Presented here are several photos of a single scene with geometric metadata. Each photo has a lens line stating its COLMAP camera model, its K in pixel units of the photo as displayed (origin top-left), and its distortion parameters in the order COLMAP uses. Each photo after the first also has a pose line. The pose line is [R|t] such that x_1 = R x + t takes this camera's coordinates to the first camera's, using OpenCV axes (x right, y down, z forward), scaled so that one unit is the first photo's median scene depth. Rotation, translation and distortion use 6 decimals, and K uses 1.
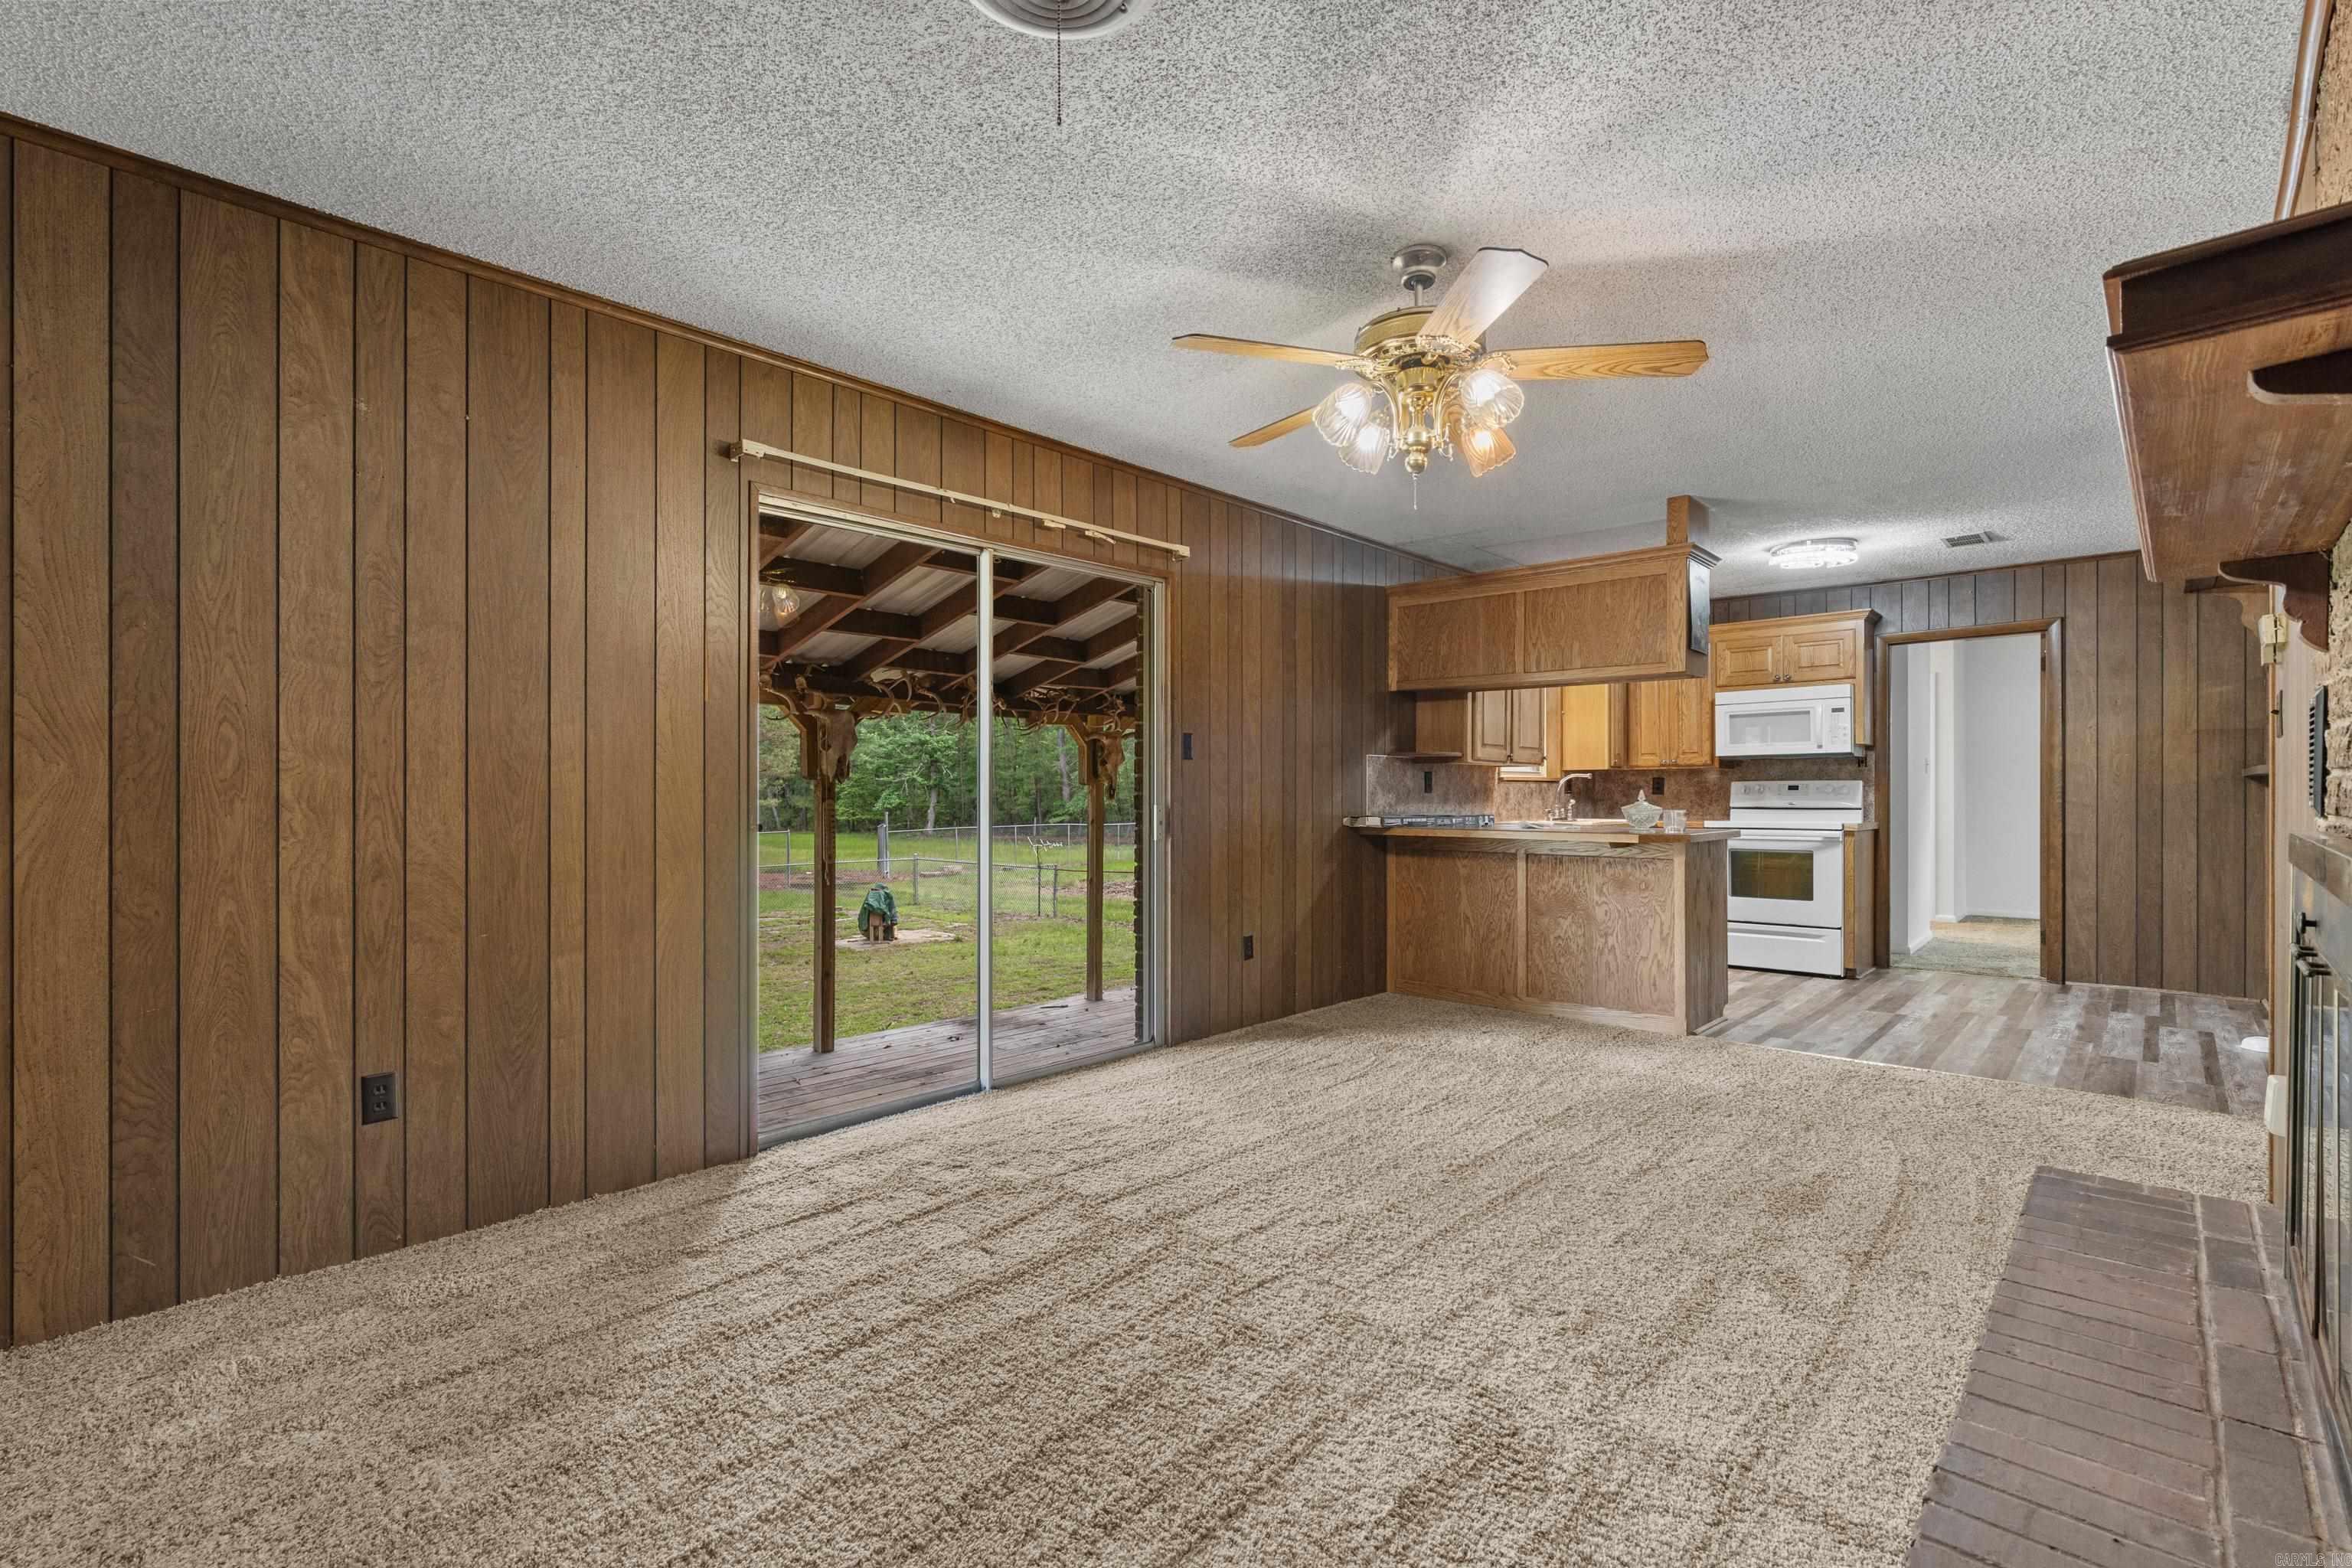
lens RADIAL K [[1073.1, 0, 1171.7], [0, 1073.1, 790.2], [0, 0, 1]] dist [-0.000310, 0.000117]
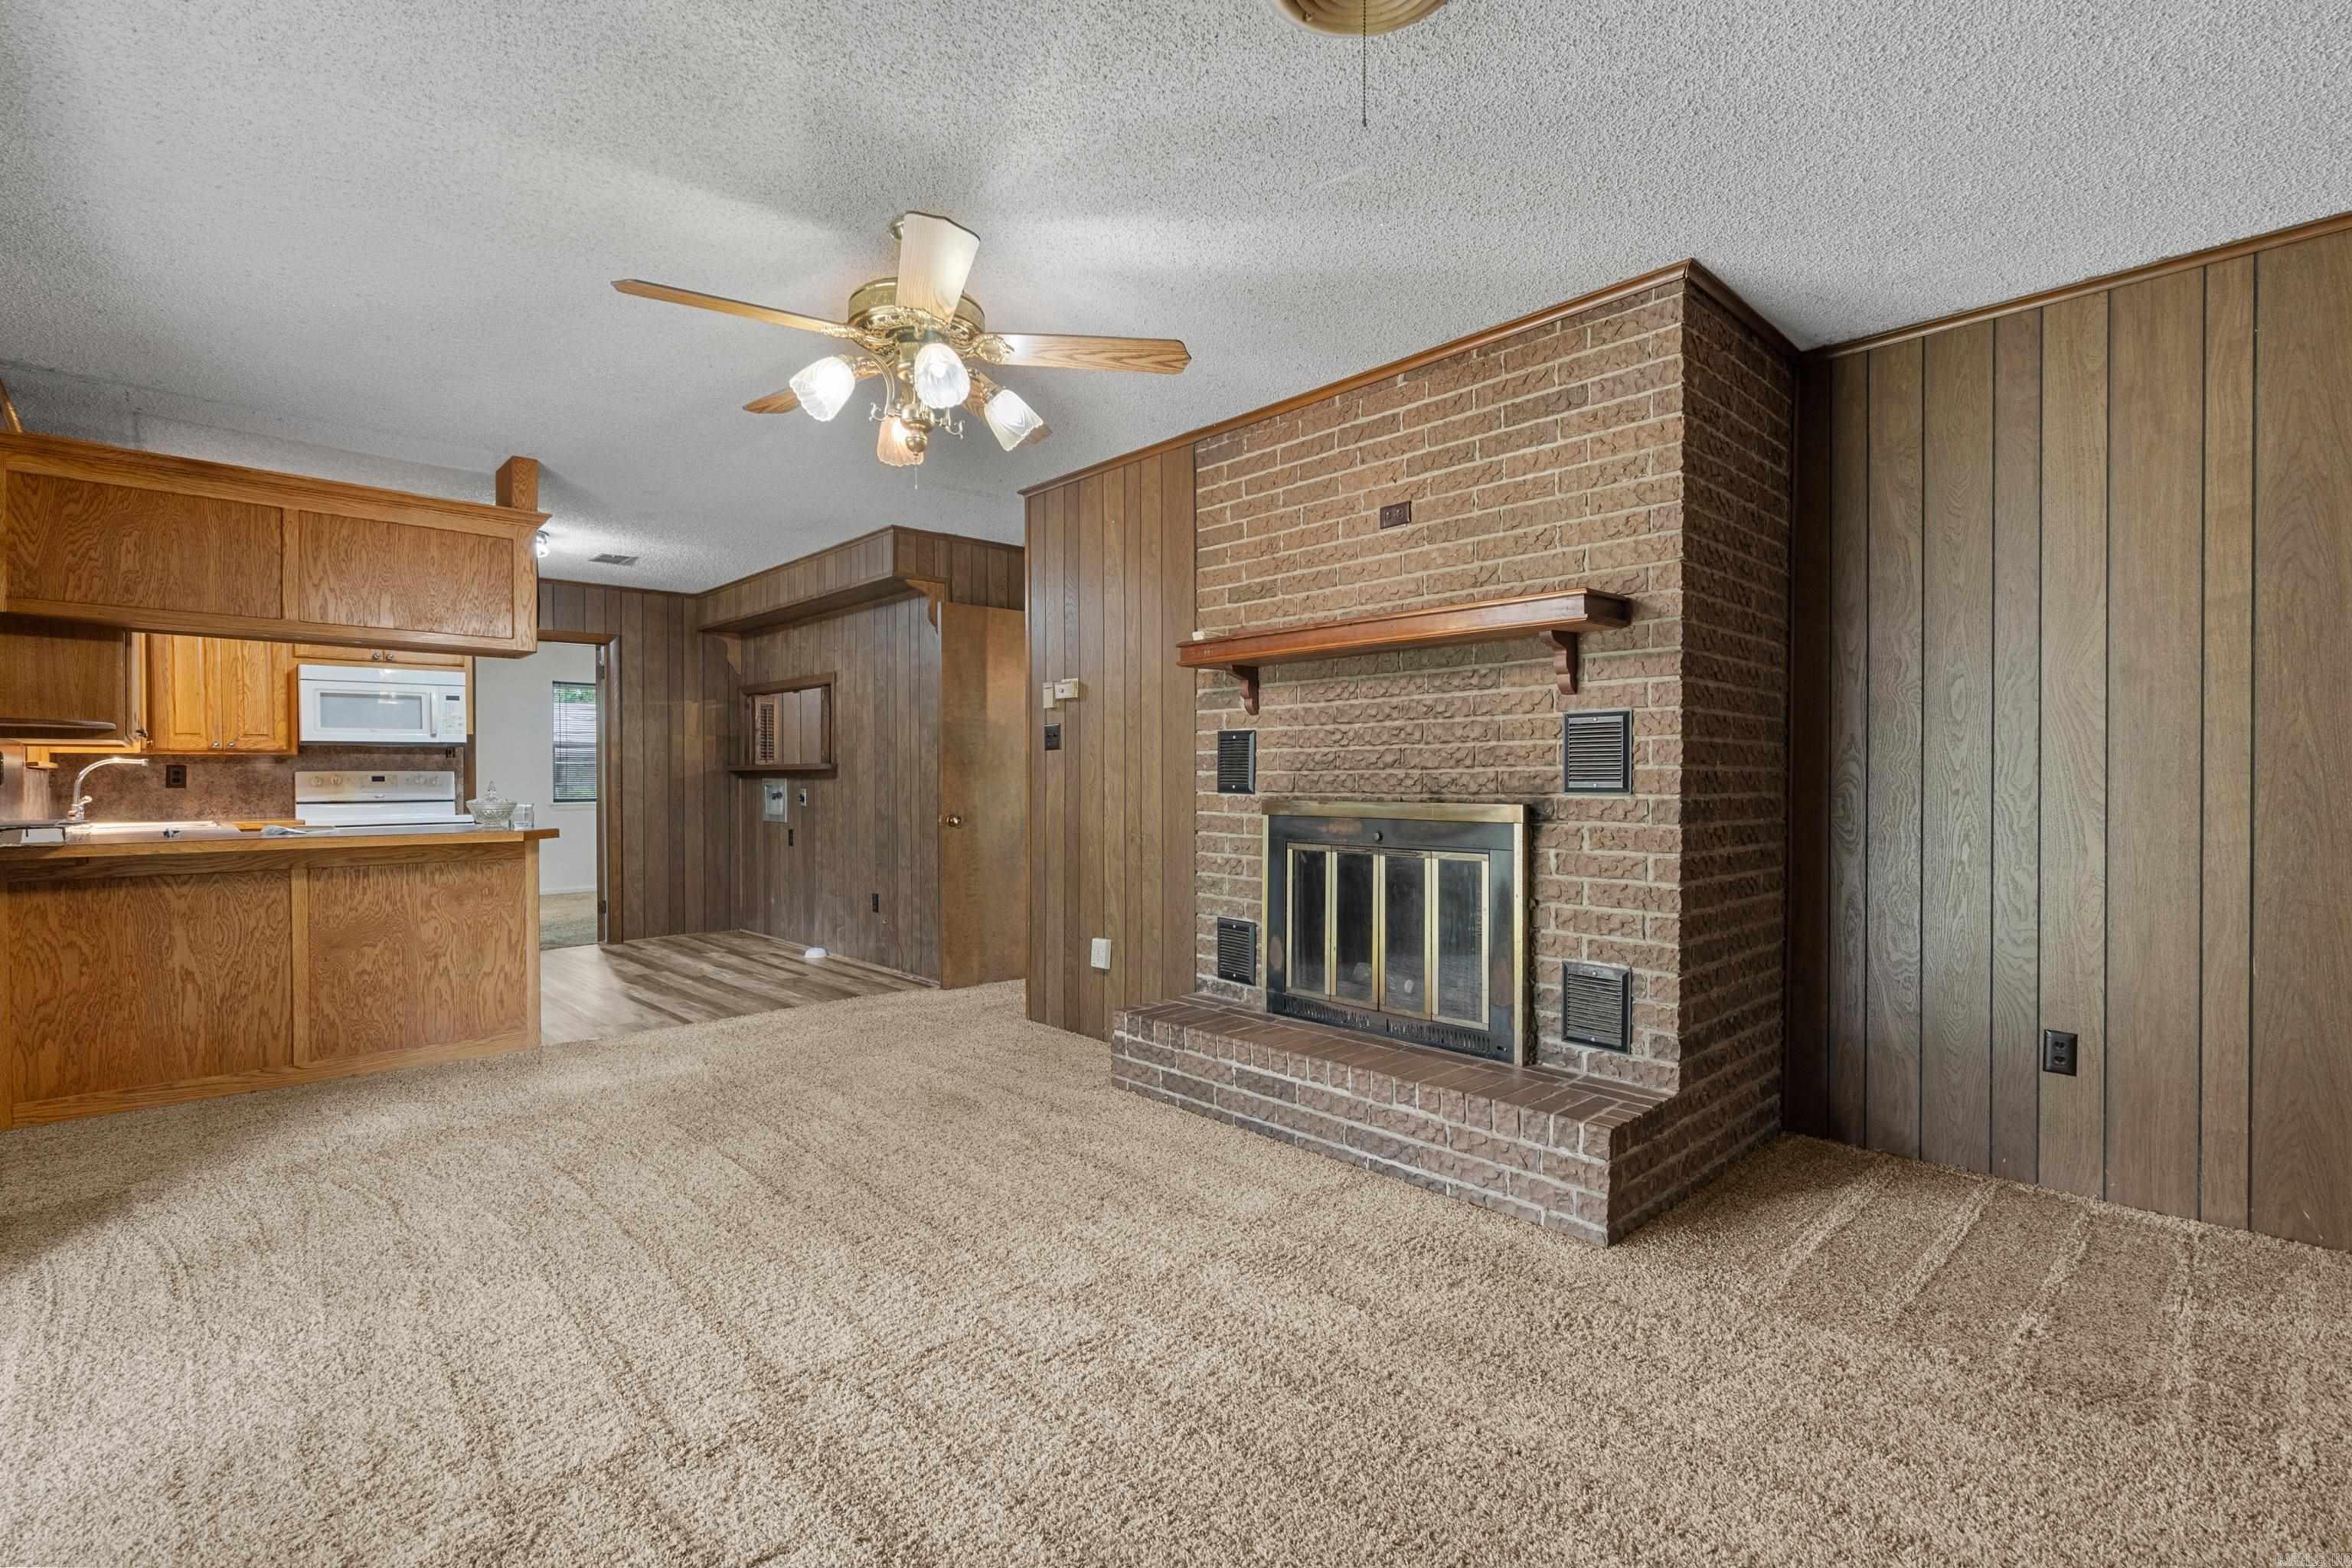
lens RADIAL K [[1073.1, 0, 1171.7], [0, 1073.1, 790.2], [0, 0, 1]] dist [-0.000310, 0.000117]
pose [[0.062623, -0.010369, 0.997983, -0.375452], [0.002268, 0.999945, 0.010247, -0.000577], [-0.998035, 0.001622, 0.062643, 0.370914]]
